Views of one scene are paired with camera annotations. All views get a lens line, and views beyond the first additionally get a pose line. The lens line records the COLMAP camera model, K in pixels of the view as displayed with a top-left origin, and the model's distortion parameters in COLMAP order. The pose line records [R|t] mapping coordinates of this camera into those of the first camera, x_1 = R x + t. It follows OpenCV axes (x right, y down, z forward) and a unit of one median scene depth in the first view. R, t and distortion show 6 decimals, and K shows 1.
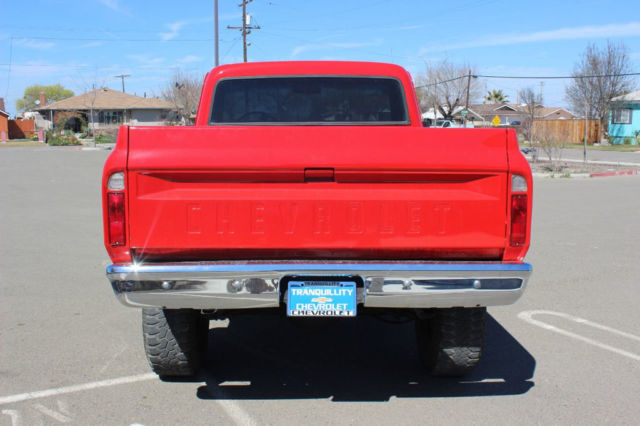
lens RADIAL K [[690.8, 0, 320.0], [0, 690.8, 213.0], [0, 0, 1]] dist [-0.078831, 0.004729]
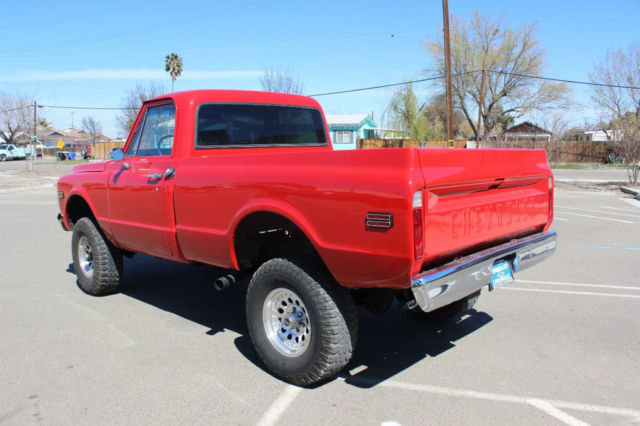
lens RADIAL K [[537.9, 0, 315.0], [0, 537.9, 211.4], [0, 0, 1]] dist [-0.101512, 0.060430]
pose [[0.710826, -0.093868, 0.697076, -0.080887], [0.097562, 0.994633, 0.034450, -0.005827], [-0.696569, 0.043521, 0.716169, 0.041234]]
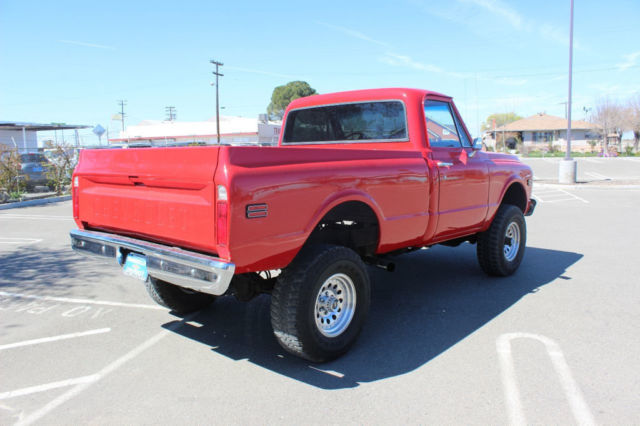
lens RADIAL K [[537.9, 0, 315.0], [0, 537.9, 211.4], [0, 0, 1]] dist [-0.101512, 0.060430]
pose [[0.719300, 0.069038, -0.691261, 0.085317], [-0.069335, 0.997216, 0.027446, -0.003908], [0.691231, 0.028187, 0.722084, 0.037206]]
